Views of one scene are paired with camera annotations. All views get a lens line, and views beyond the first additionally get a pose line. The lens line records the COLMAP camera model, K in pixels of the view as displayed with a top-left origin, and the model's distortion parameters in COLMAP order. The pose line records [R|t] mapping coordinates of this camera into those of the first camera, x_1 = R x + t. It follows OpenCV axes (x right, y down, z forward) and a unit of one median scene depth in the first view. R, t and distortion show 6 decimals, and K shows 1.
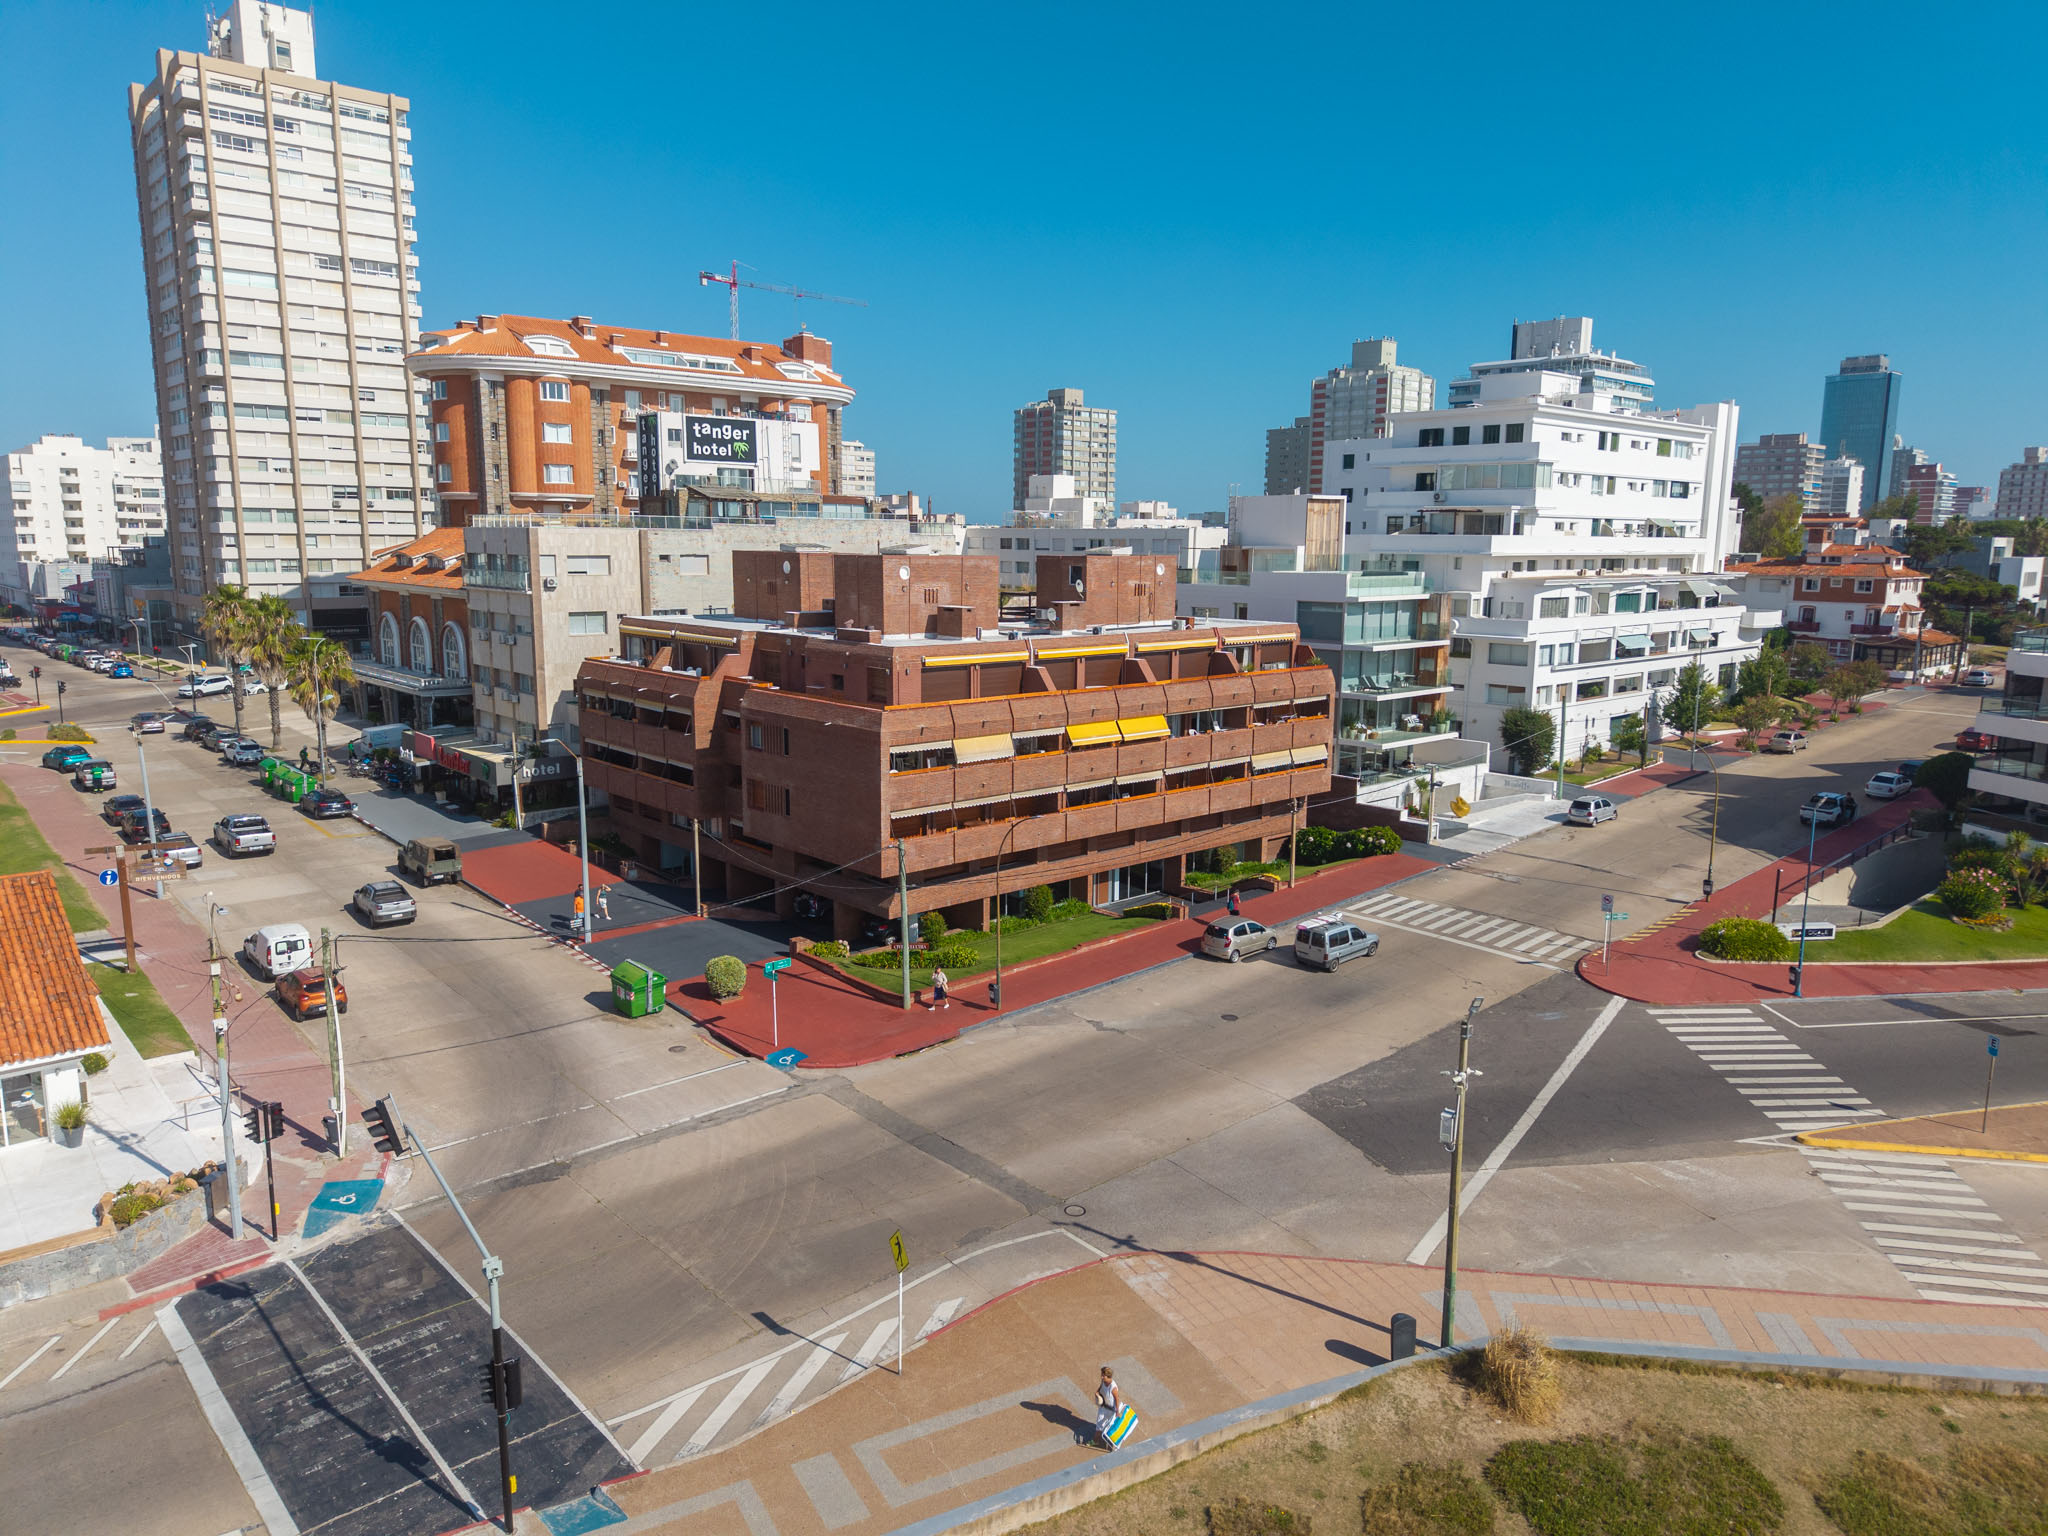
lens RADIAL K [[1393.1, 0, 1024.0], [0, 1393.1, 768.0], [0, 0, 1]] dist [0.018195, -0.002791]
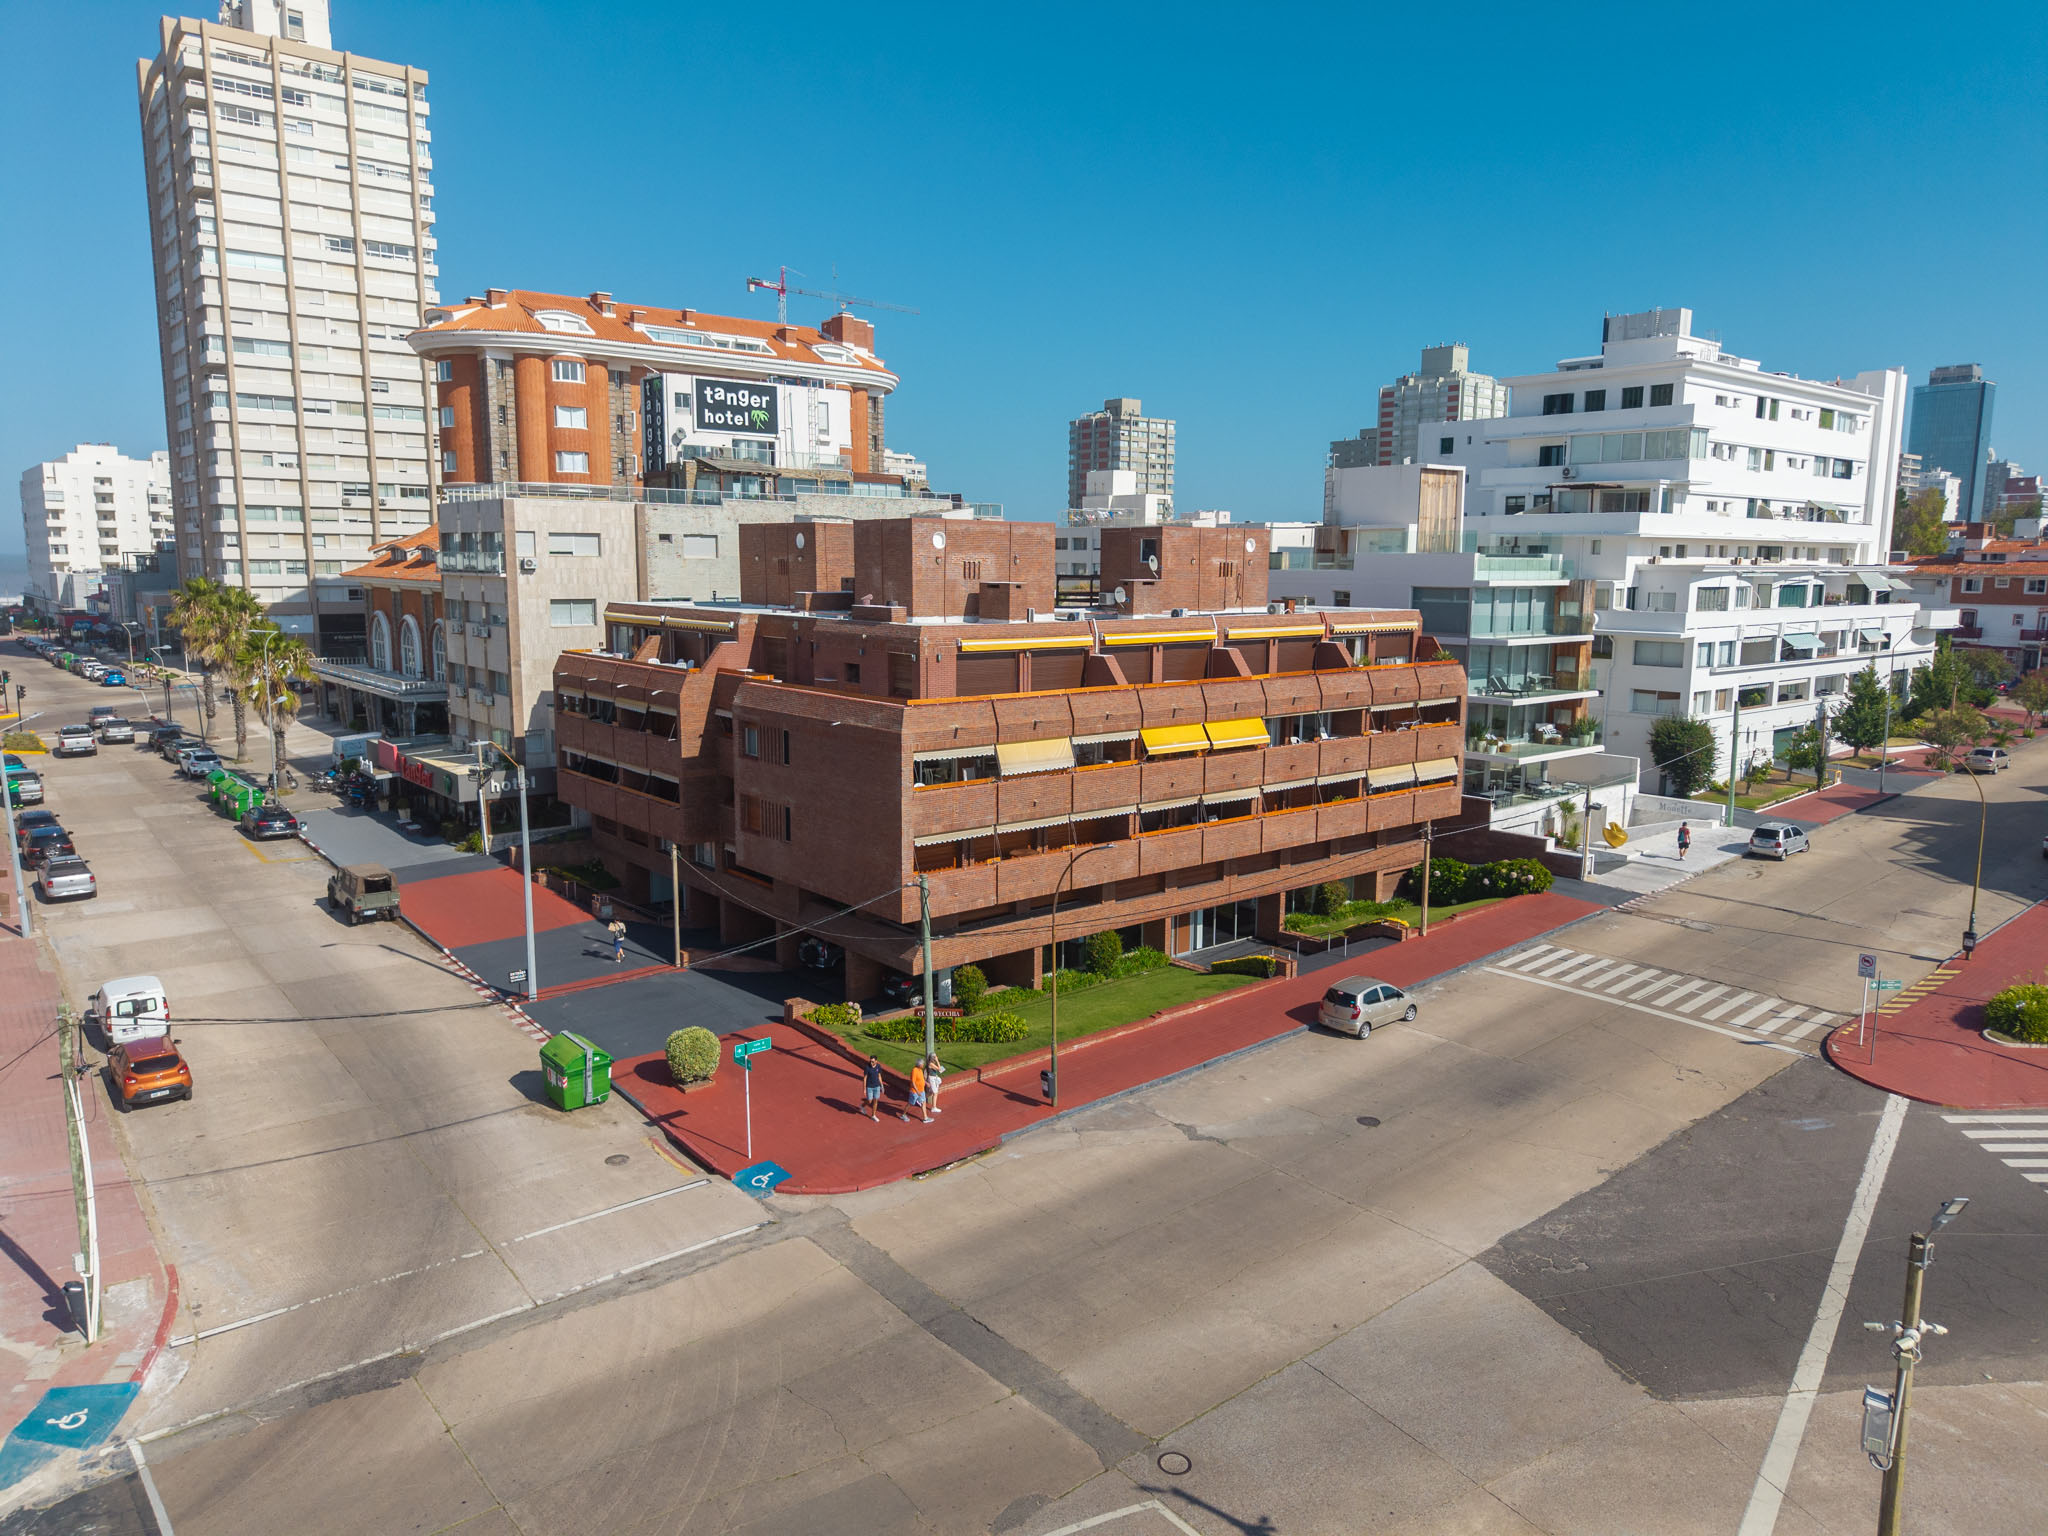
lens RADIAL K [[1393.1, 0, 1024.0], [0, 1393.1, 768.0], [0, 0, 1]] dist [0.018195, -0.002791]
pose [[0.999279, 0.004735, -0.037665, -0.003938], [-0.005341, 0.999858, -0.015997, 0.003076], [0.037584, 0.016186, 0.999162, 0.139511]]
